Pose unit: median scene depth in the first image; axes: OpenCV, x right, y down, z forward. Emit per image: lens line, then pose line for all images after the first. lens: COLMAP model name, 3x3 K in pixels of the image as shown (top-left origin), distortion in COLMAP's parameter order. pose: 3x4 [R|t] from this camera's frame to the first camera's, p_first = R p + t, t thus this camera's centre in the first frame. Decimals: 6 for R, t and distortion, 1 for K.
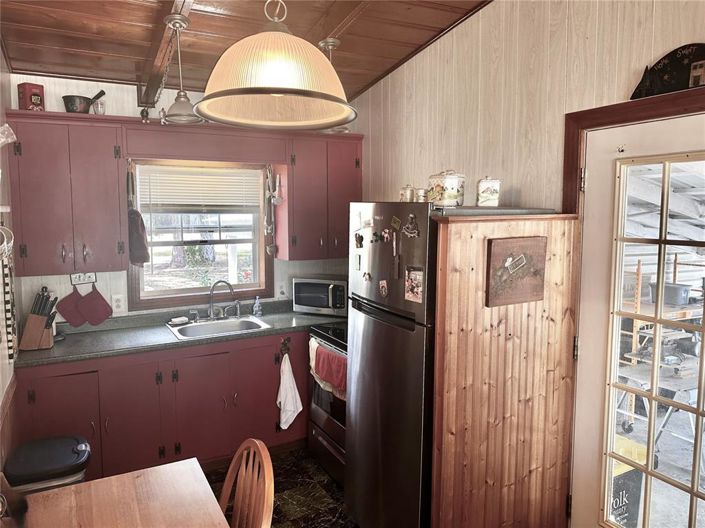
lens RADIAL K [[520.8, 0, 352.0], [0, 520.8, 261.1], [0, 0, 1]] dist [0.122071, -0.152060]
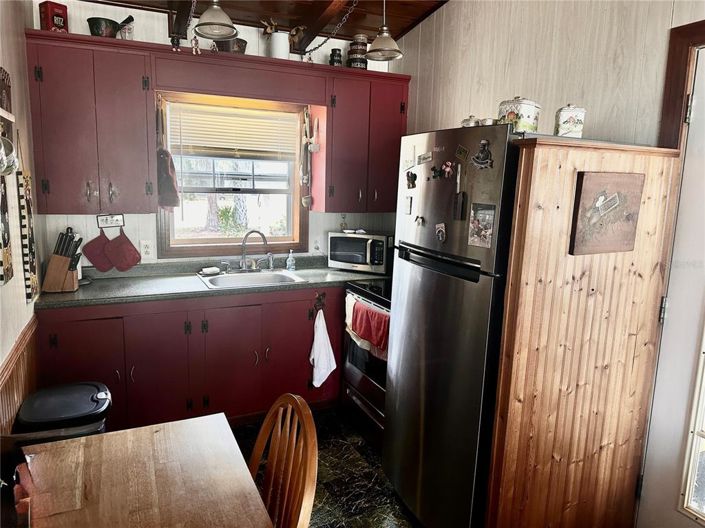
lens RADIAL K [[498.6, 0, 352.5], [0, 498.6, 264.0], [0, 0, 1]] dist [0.117652, -0.131311]
pose [[0.998358, 0.035201, -0.045192, -0.040562], [-0.032467, 0.997678, 0.059870, 0.052024], [0.047194, -0.058304, 0.997183, 0.144757]]
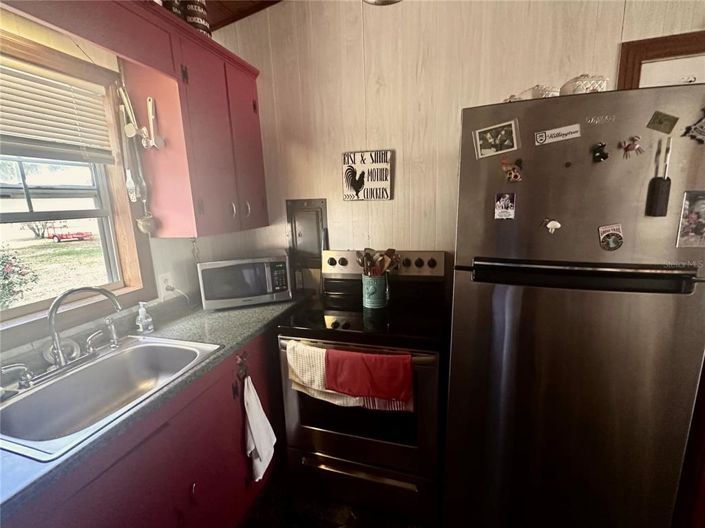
lens RADIAL K [[315.8, 0, 350.4], [0, 315.8, 257.4], [0, 0, 1]] dist [0.002852, 0.000220]
pose [[0.705862, -0.146616, 0.693009, -0.376700], [0.102827, 0.989190, 0.104542, 0.003607], [-0.700846, -0.002532, 0.713308, 0.835780]]
